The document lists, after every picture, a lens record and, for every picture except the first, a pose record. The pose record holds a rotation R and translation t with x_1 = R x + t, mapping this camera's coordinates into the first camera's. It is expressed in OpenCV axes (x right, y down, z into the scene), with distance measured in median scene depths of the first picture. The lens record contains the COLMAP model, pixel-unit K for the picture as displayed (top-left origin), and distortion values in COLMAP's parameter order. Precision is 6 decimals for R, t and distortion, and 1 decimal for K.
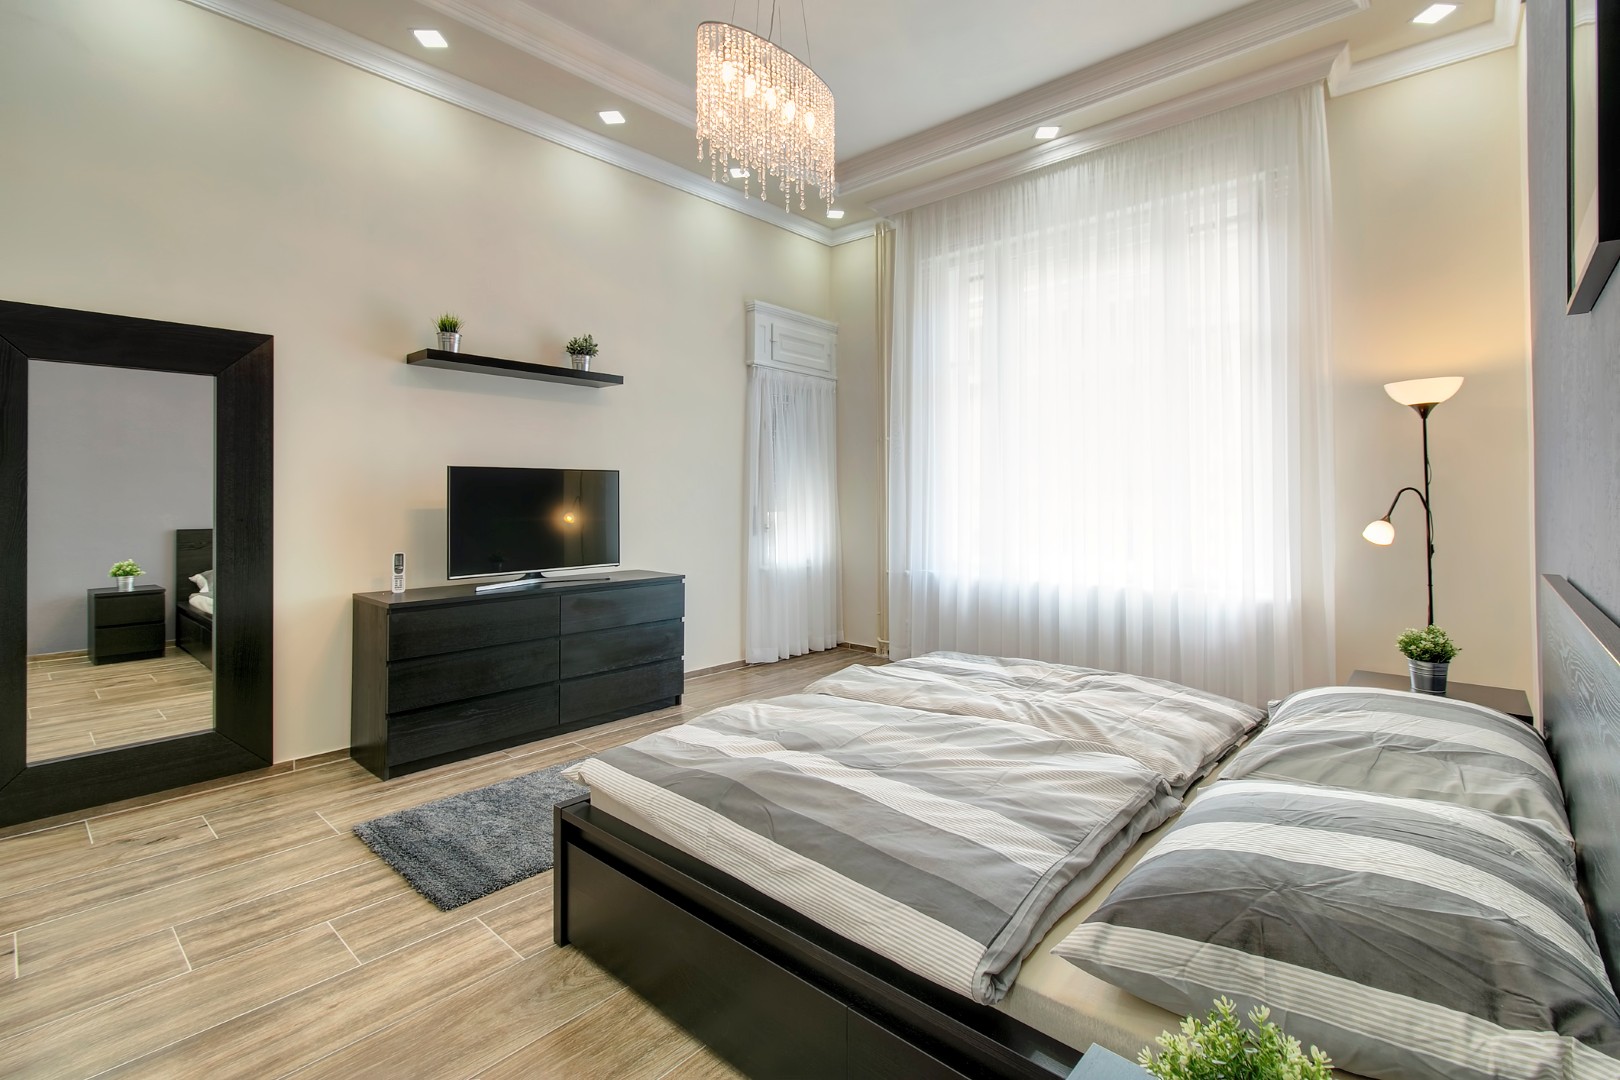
lens RADIAL K [[736.3, 0, 829.4], [0, 736.3, 492.7], [0, 0, 1]] dist [0.001355, 0.000733]
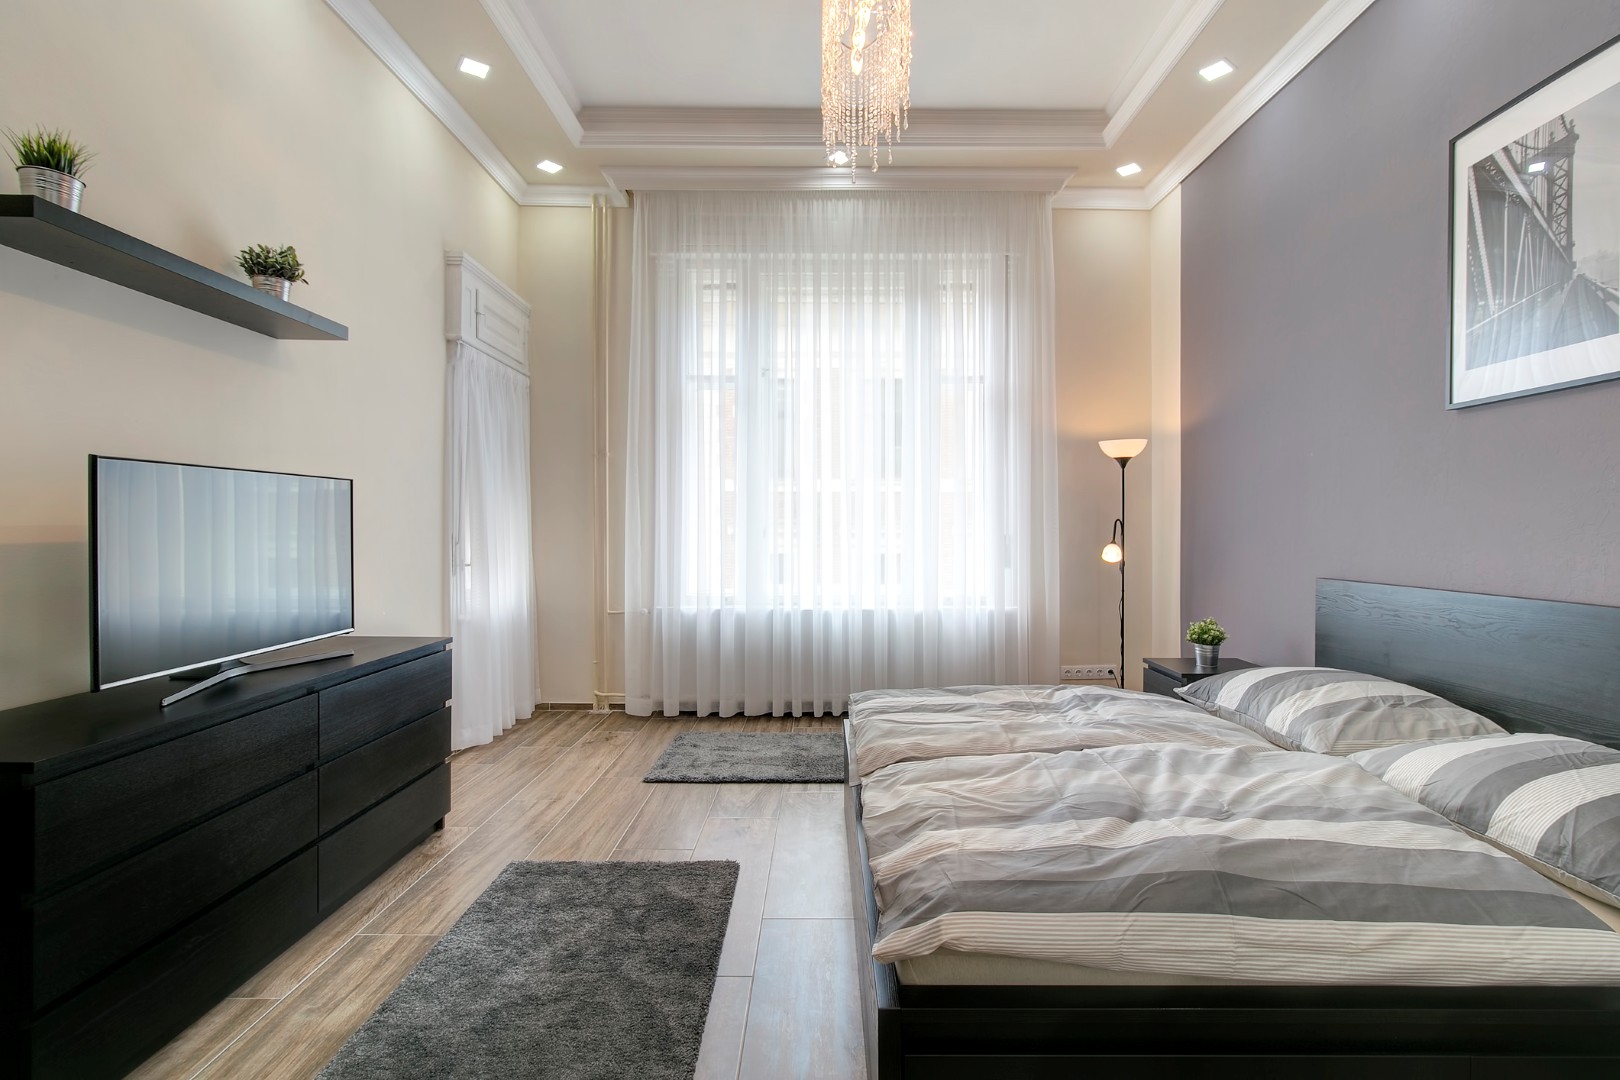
lens RADIAL K [[739.0, 0, 820.3], [0, 739.0, 532.3], [0, 0, 1]] dist [0.001371, 0.000441]
pose [[0.751398, -0.002746, 0.659843, -0.452772], [-0.008747, 0.999862, 0.014121, 0.002899], [-0.659791, -0.016382, 0.751271, 0.306577]]
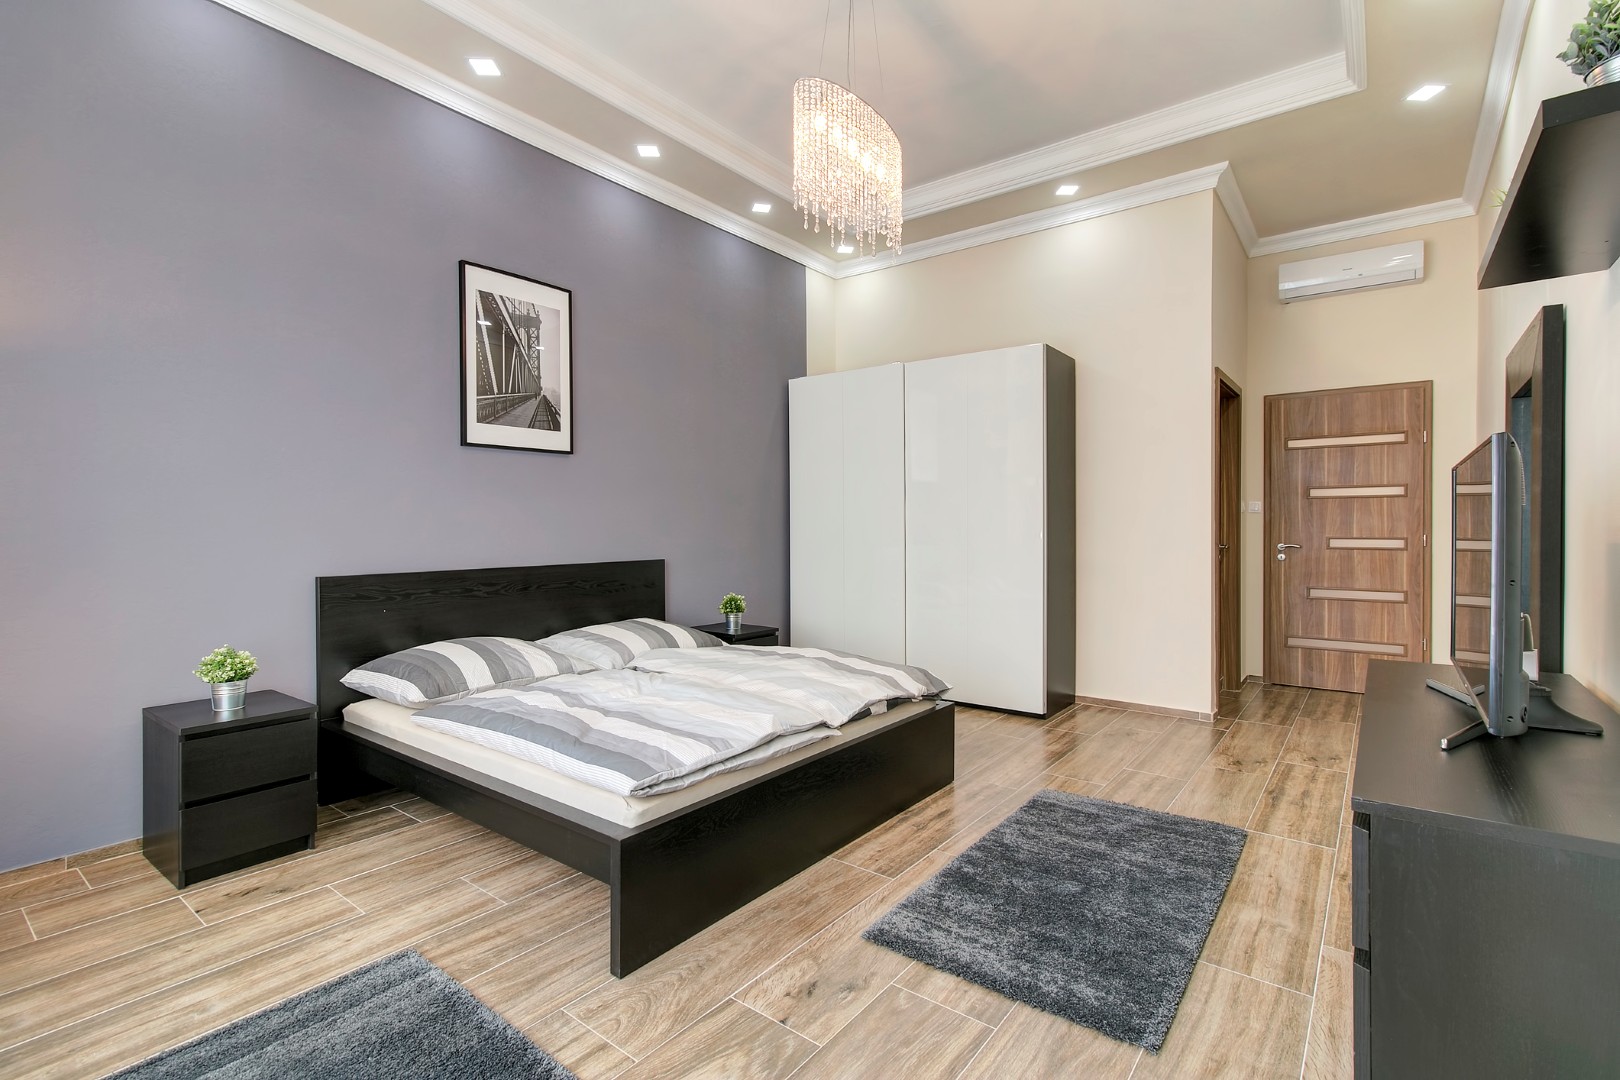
lens RADIAL K [[739.0, 0, 820.3], [0, 739.0, 532.3], [0, 0, 1]] dist [0.001371, 0.000441]
pose [[-0.997802, 0.004260, -0.066125, 0.027366], [0.004280, 0.999991, -0.000160, 0.012959], [0.066124, -0.000442, -0.997811, 1.471493]]
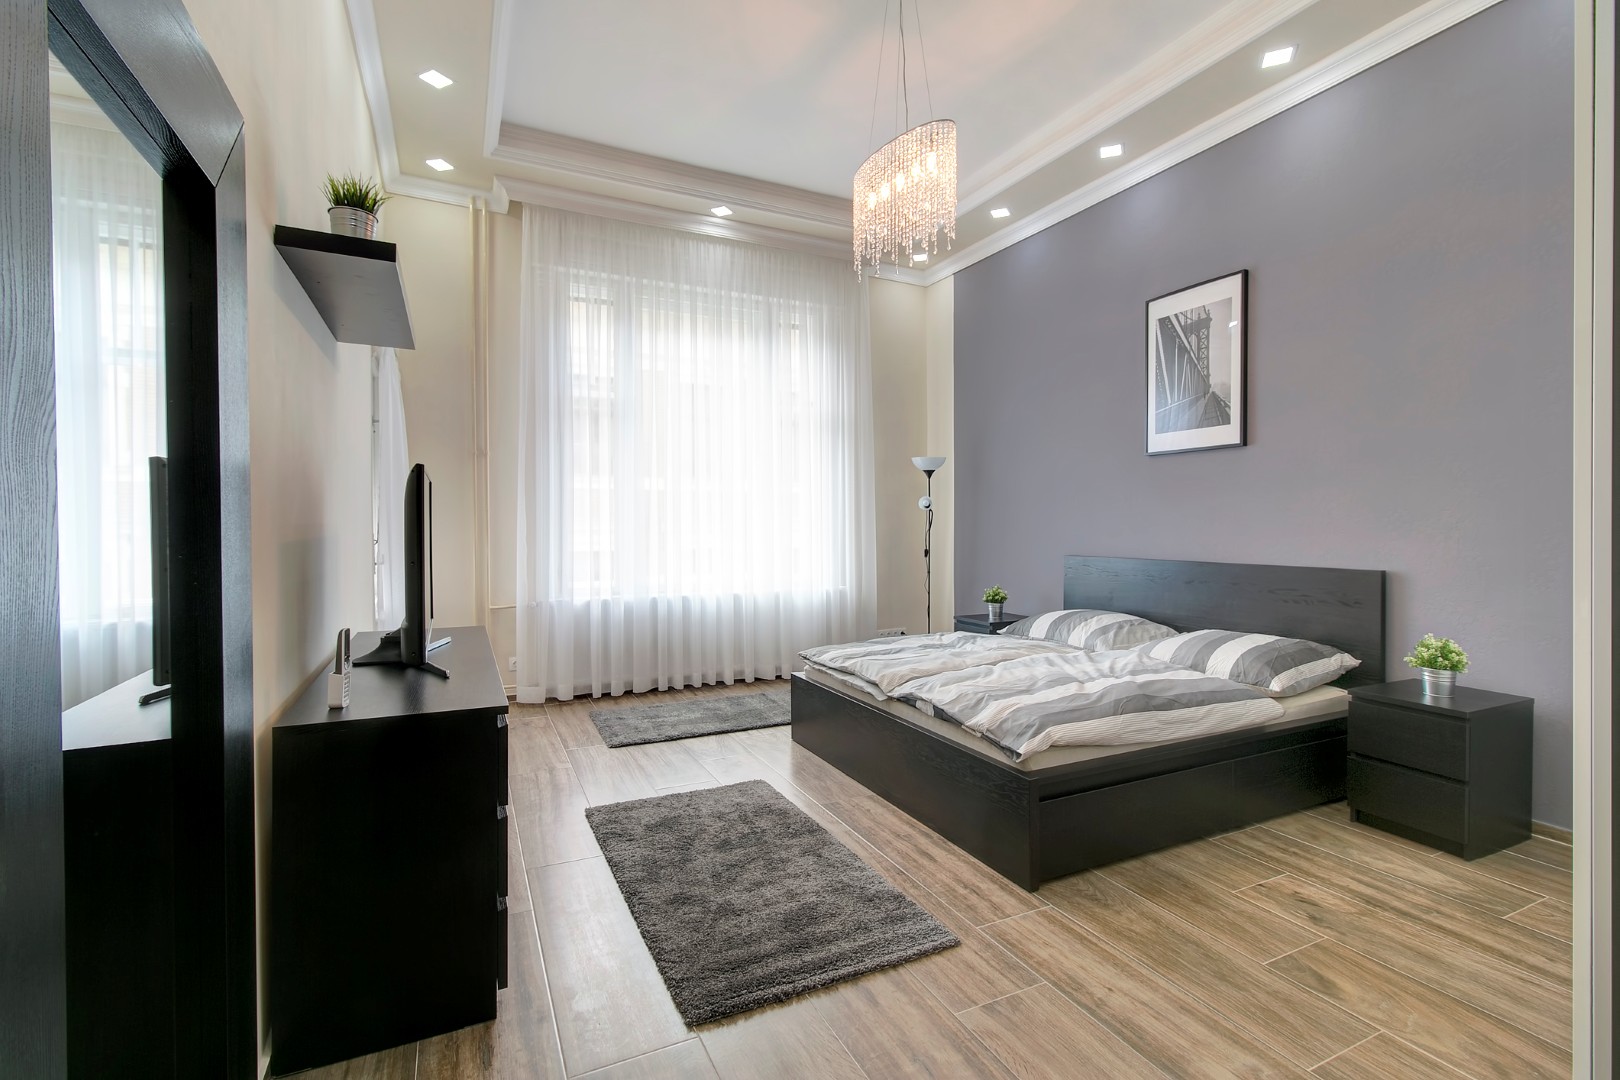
lens RADIAL K [[739.0, 0, 820.3], [0, 739.0, 532.3], [0, 0, 1]] dist [0.001371, 0.000441]
pose [[0.380426, -0.010307, 0.924754, -0.872667], [-0.008391, 0.999858, 0.014596, 0.005137], [-0.924773, -0.013312, 0.380286, 0.470879]]
